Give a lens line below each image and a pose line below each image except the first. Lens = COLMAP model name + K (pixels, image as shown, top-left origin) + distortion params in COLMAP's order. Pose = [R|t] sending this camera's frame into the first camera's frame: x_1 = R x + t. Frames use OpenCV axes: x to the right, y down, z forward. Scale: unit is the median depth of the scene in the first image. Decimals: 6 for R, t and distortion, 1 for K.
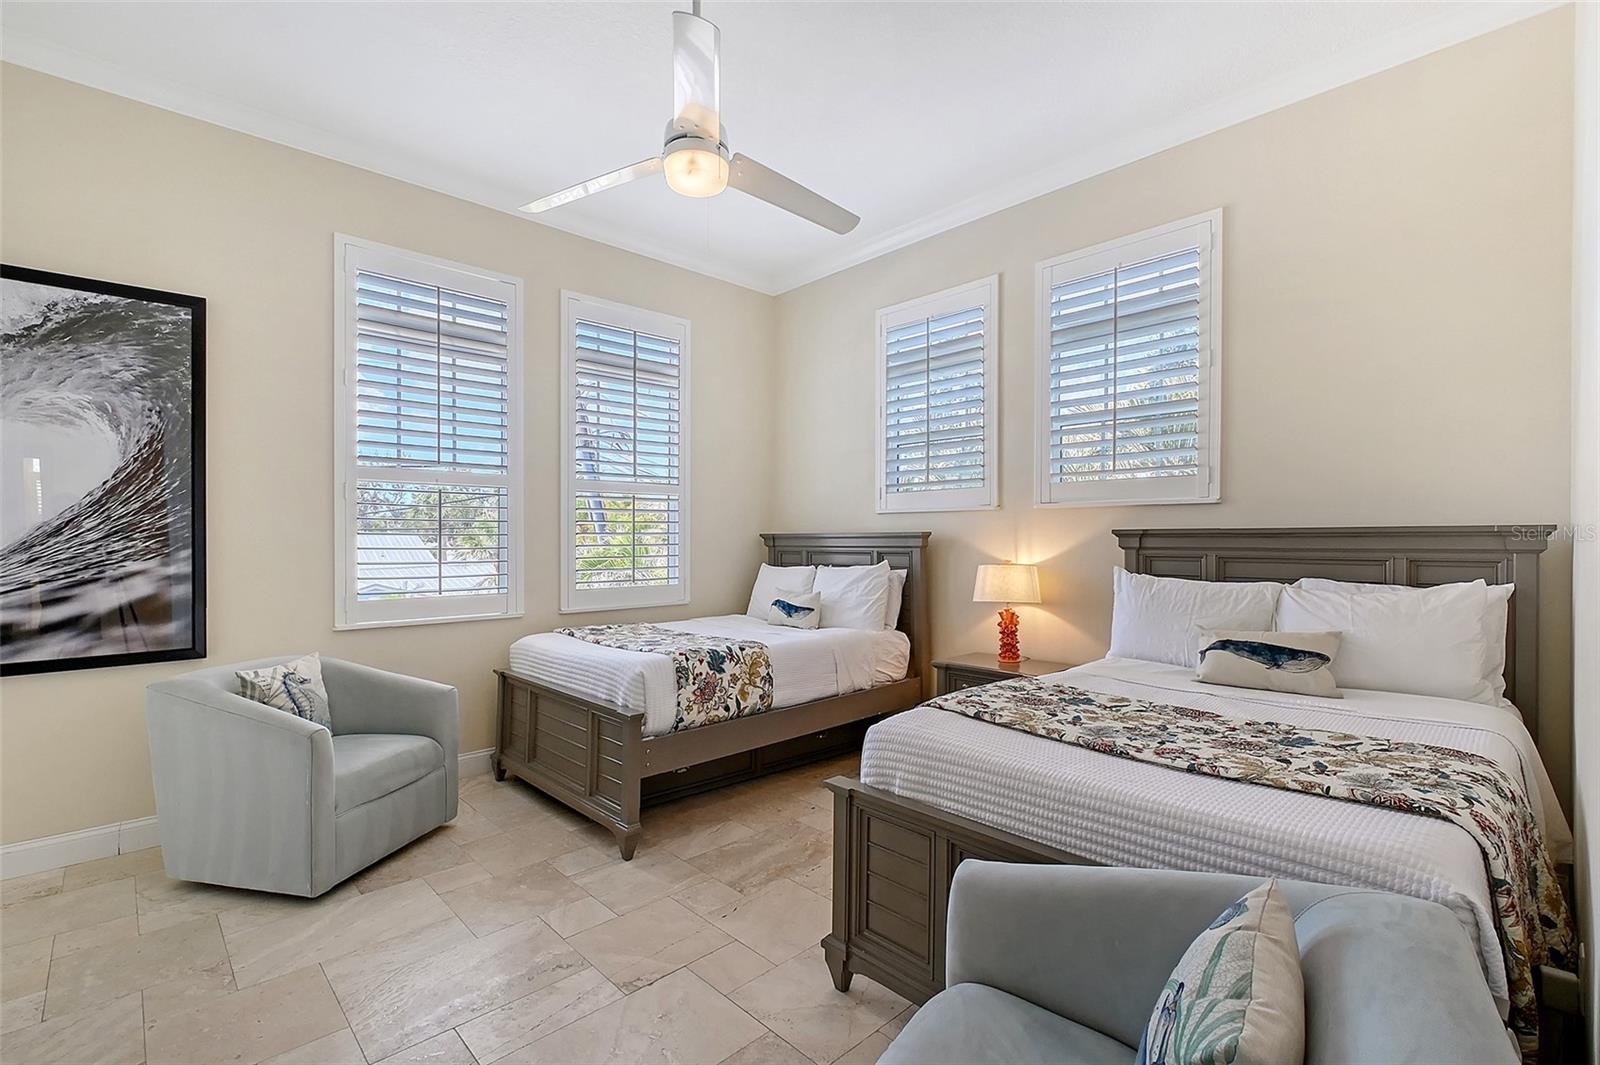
lens RADIAL K [[712.7, 0, 814.5], [0, 712.7, 538.7], [0, 0, 1]] dist [-0.018263, -0.000262]
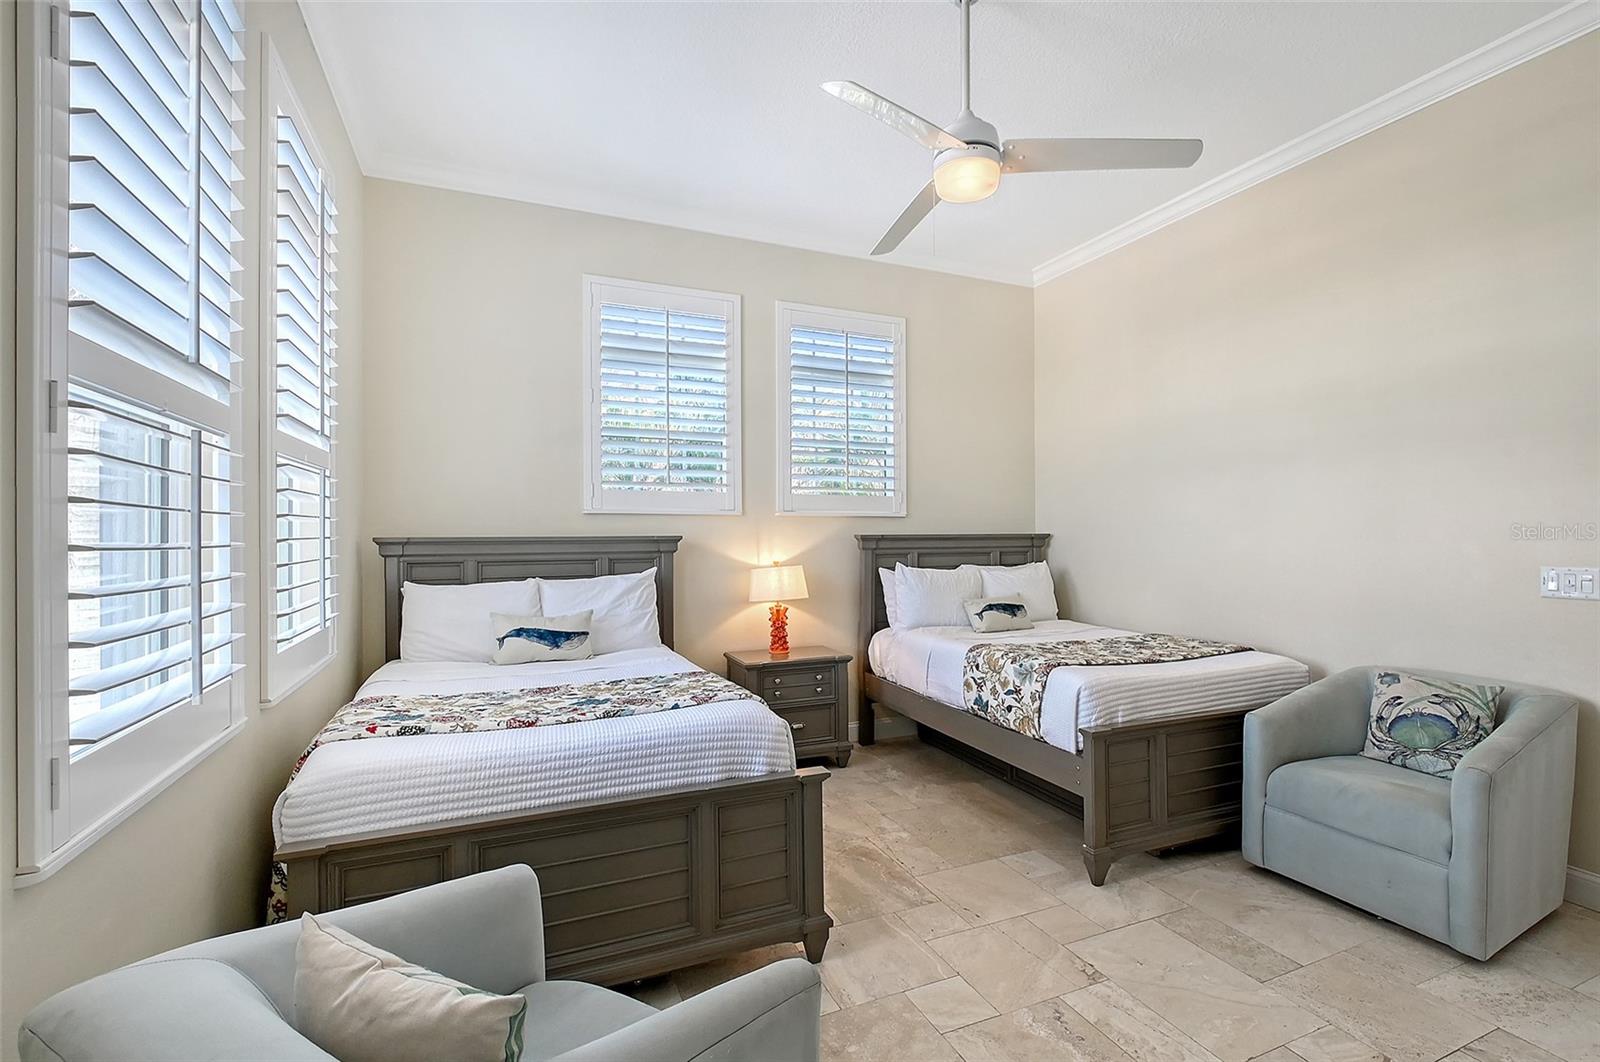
lens RADIAL K [[712.7, 0, 812.6], [0, 712.7, 528.9], [0, 0, 1]] dist [-0.018263, -0.000262]
pose [[0.355345, 0.003587, 0.934728, -0.759982], [-0.000222, 0.999993, -0.003753, -0.016765], [-0.934735, 0.001127, 0.355343, 0.554341]]
